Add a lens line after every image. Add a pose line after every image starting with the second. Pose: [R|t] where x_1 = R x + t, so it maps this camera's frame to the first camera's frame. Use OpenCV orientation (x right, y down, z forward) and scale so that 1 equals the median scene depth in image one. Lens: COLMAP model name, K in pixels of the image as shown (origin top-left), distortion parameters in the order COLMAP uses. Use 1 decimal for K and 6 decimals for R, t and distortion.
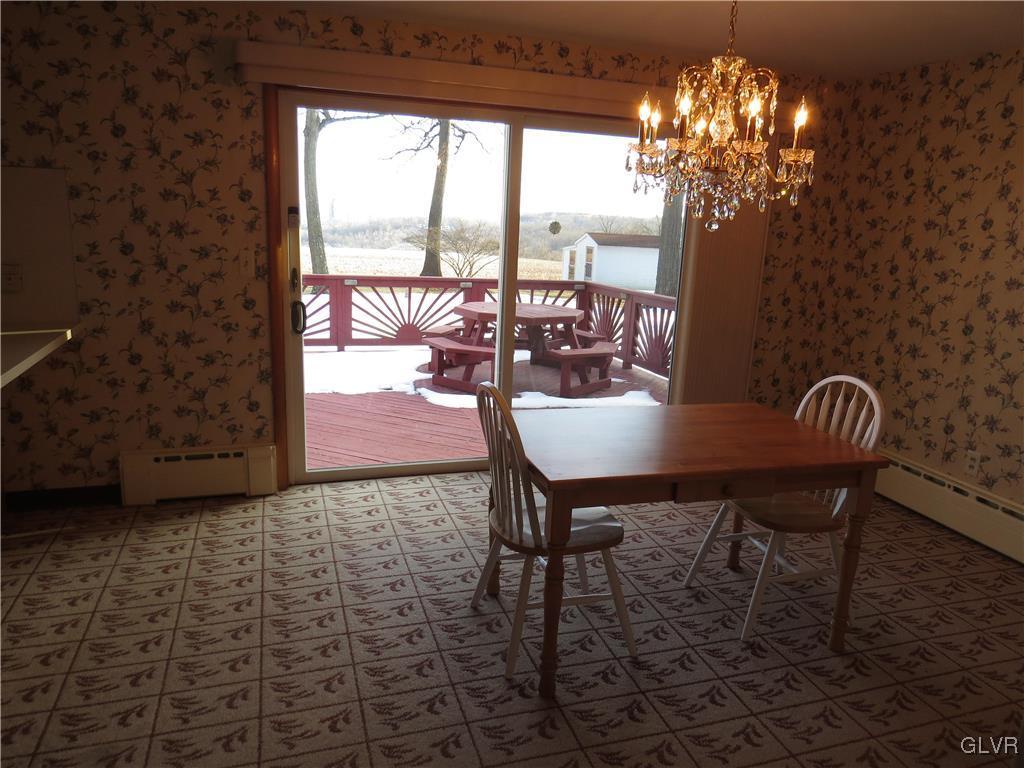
lens RADIAL K [[736.3, 0, 515.4], [0, 736.3, 383.0], [0, 0, 1]] dist [-0.011948, 0.003559]
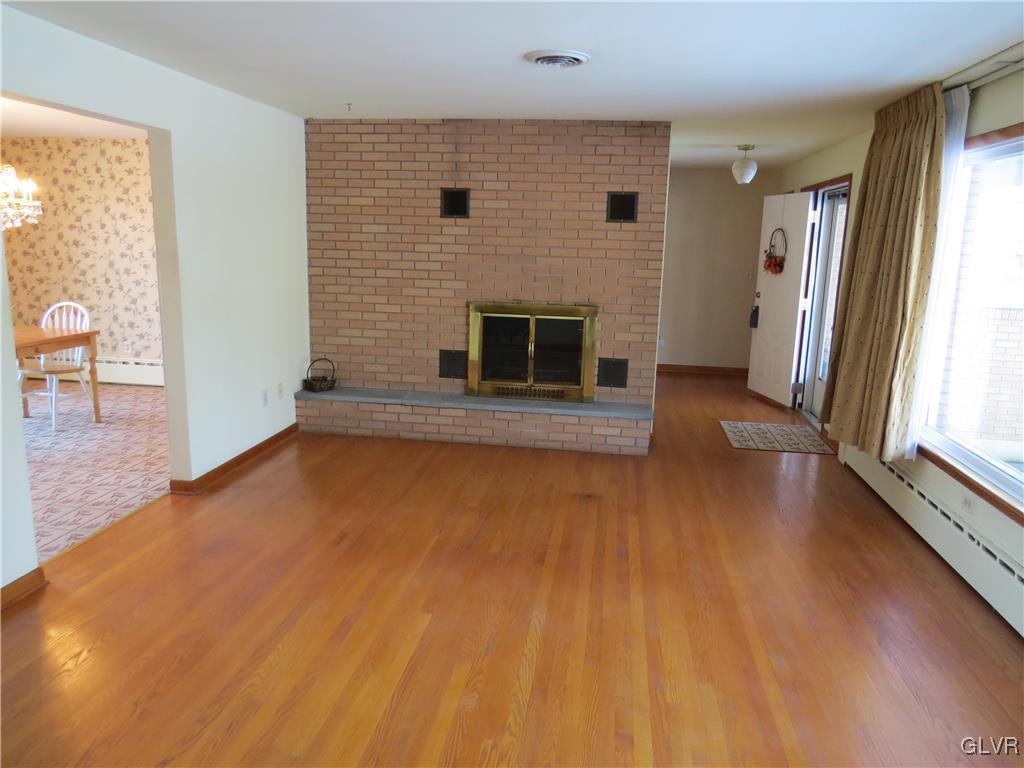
lens RADIAL K [[736.3, 0, 510.2], [0, 736.3, 384.3], [0, 0, 1]] dist [-0.011948, 0.003559]
pose [[0.450345, -0.208417, 0.868189, -0.658849], [0.196495, 0.971669, 0.131333, 0.151427], [-0.870964, 0.111449, 0.478539, -0.844041]]
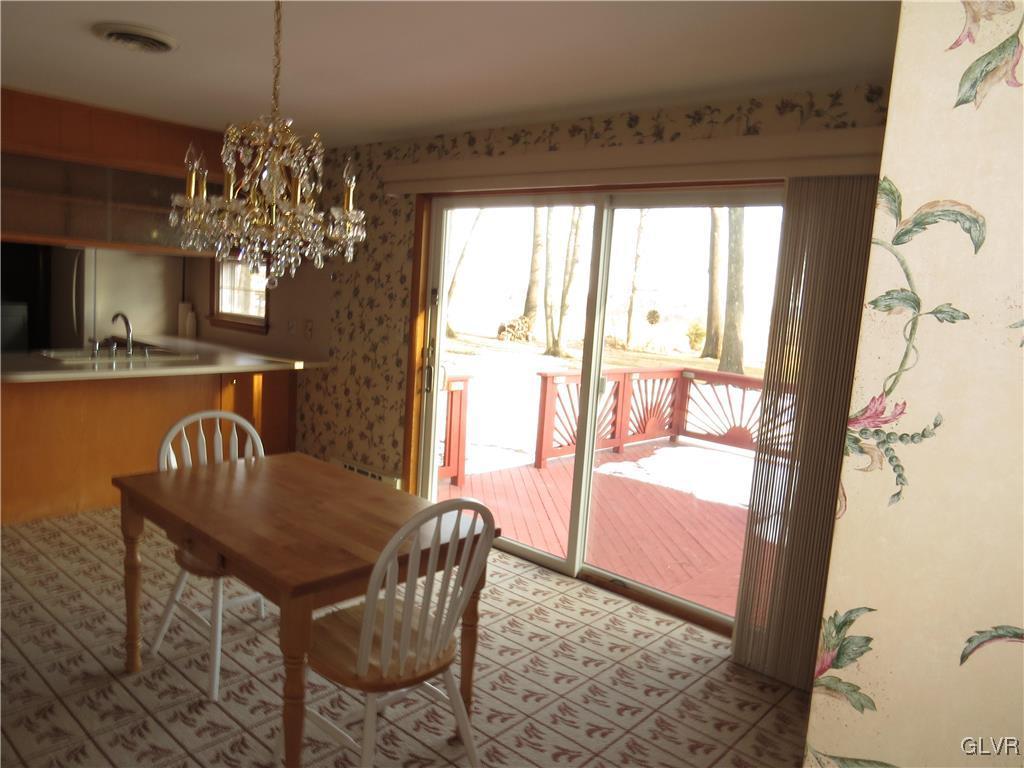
lens RADIAL K [[736.3, 0, 512.2], [0, 736.3, 379.3], [0, 0, 1]] dist [-0.011948, 0.003559]
pose [[0.504941, 0.098263, -0.857542, 0.851383], [-0.240072, 0.970286, -0.030178, -0.088808], [0.829096, 0.221110, 0.513527, 0.522444]]
